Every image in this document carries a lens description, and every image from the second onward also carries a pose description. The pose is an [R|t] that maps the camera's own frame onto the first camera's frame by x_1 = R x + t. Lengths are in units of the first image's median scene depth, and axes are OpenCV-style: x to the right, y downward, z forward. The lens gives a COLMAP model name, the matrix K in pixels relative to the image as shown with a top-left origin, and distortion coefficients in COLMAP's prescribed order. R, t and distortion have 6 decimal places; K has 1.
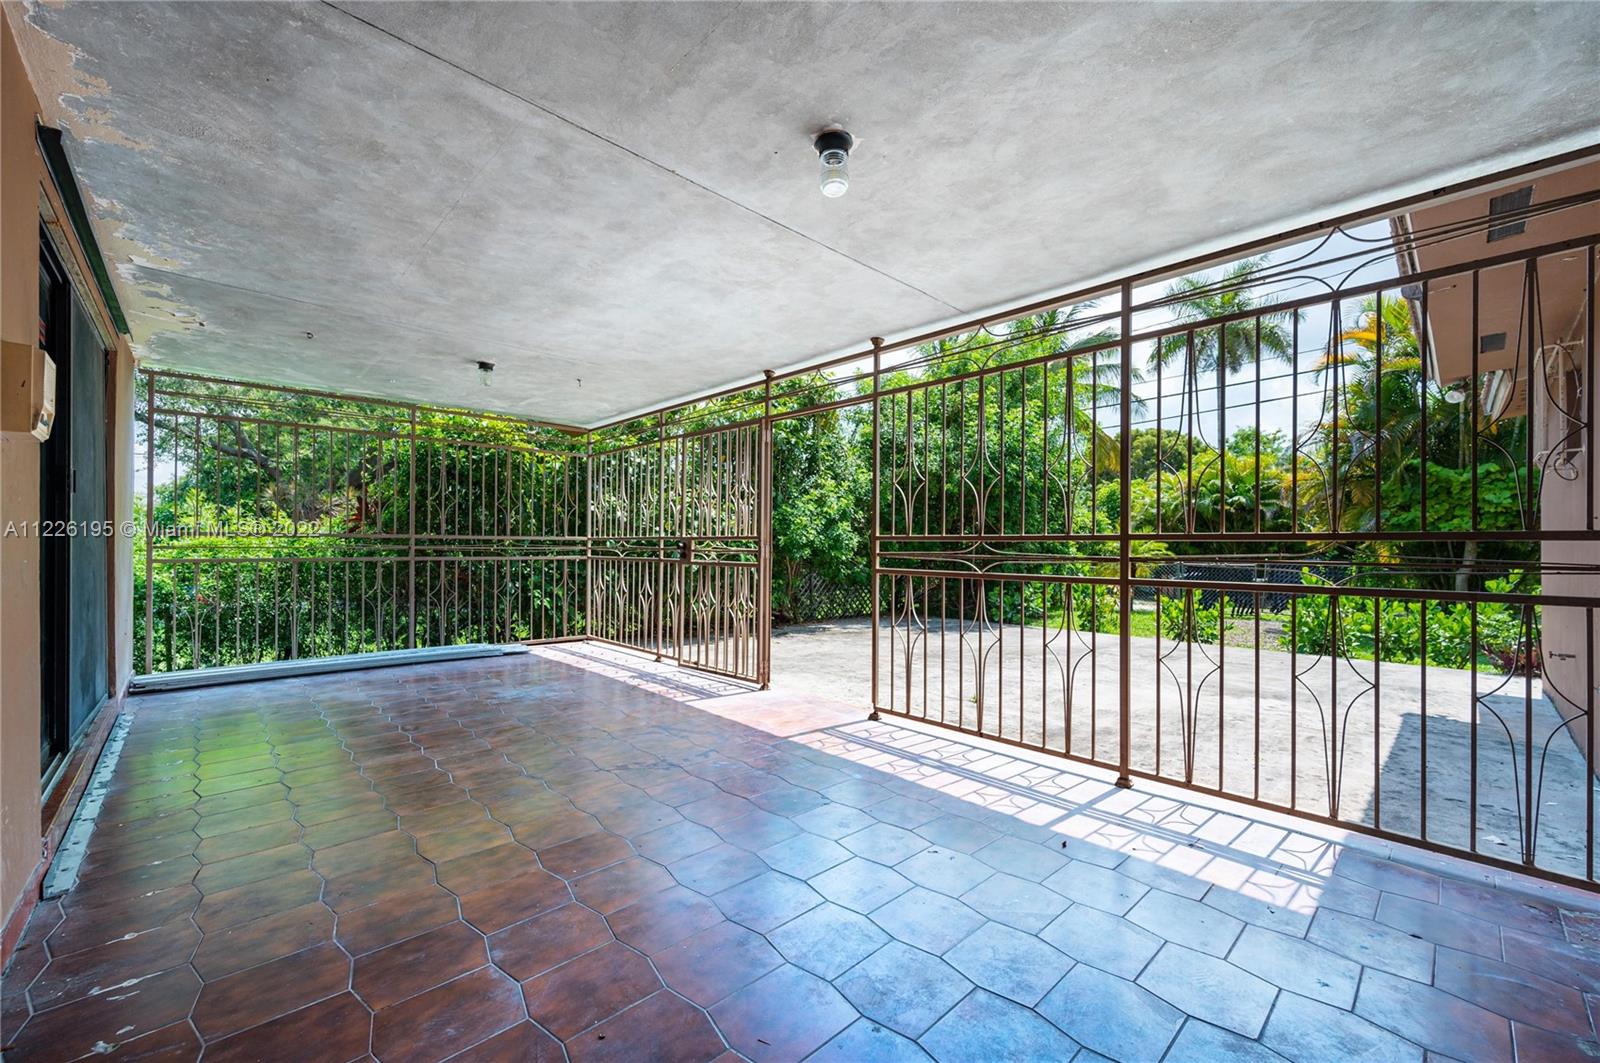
lens RADIAL K [[642.6, 0, 797.2], [0, 642.6, 540.8], [0, 0, 1]] dist [-0.000425, -0.000214]
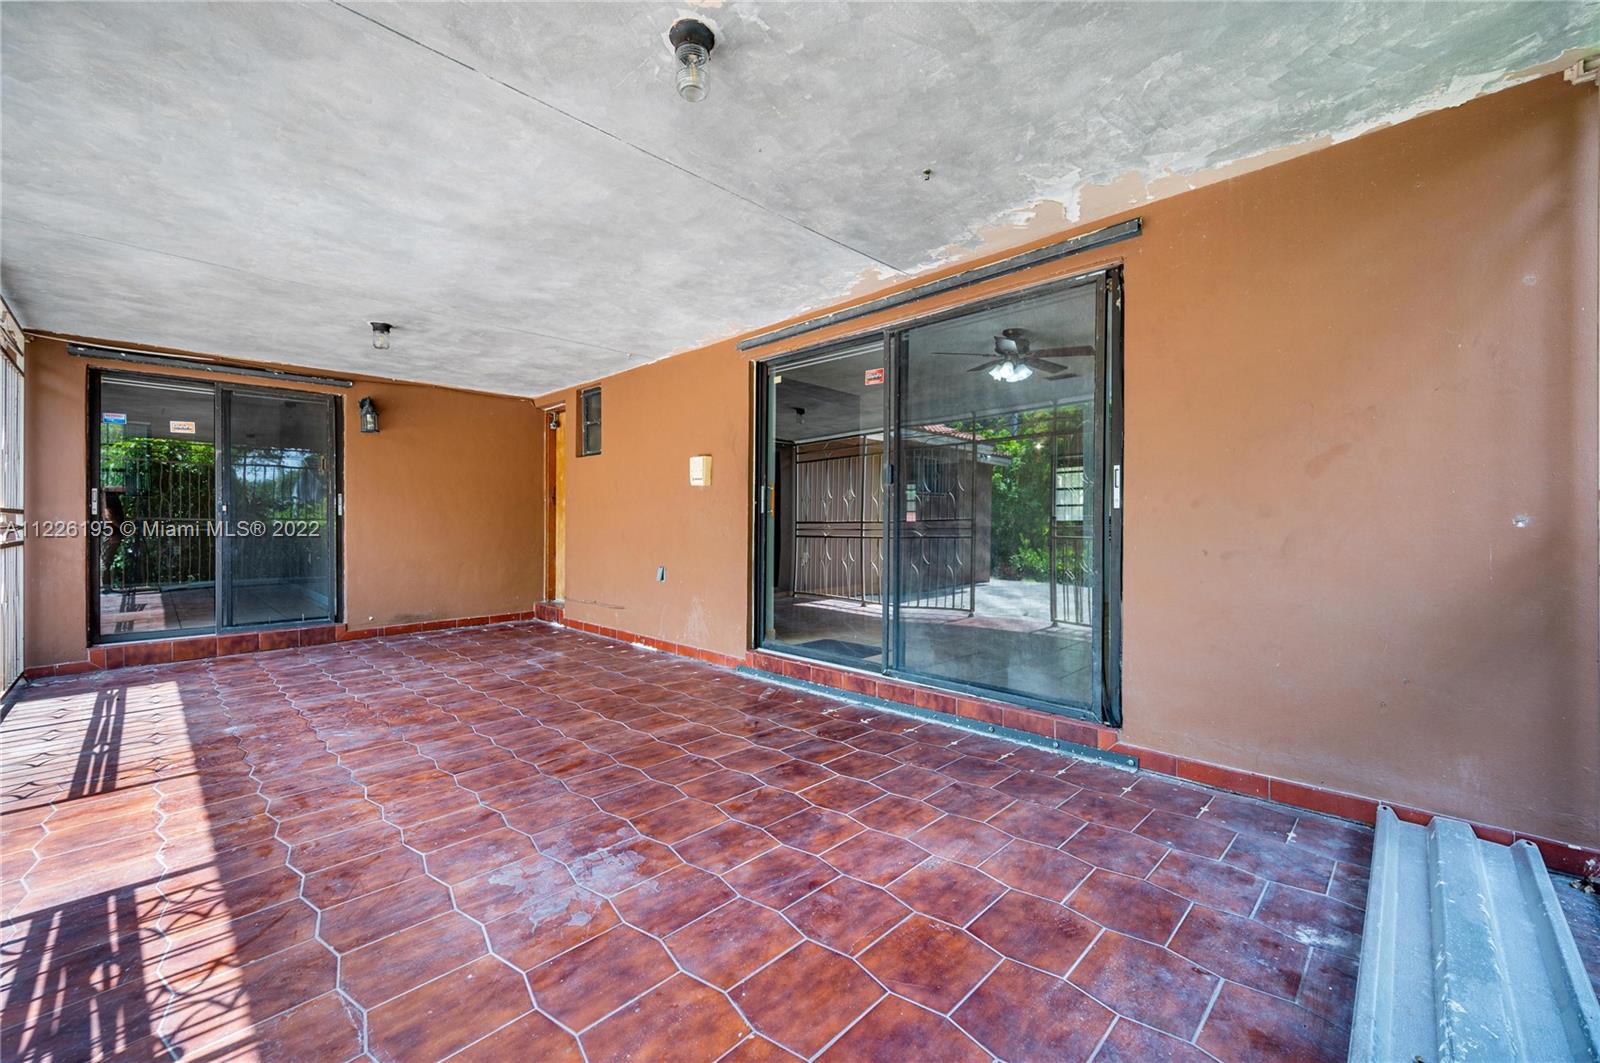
lens RADIAL K [[642.6, 0, 802.9], [0, 642.6, 530.0], [0, 0, 1]] dist [-0.000425, -0.000214]
pose [[-0.999178, -0.007734, -0.039798, -0.677384], [-0.007904, 0.999960, 0.004099, 0.014325], [0.039765, 0.004410, -0.999199, 1.733391]]
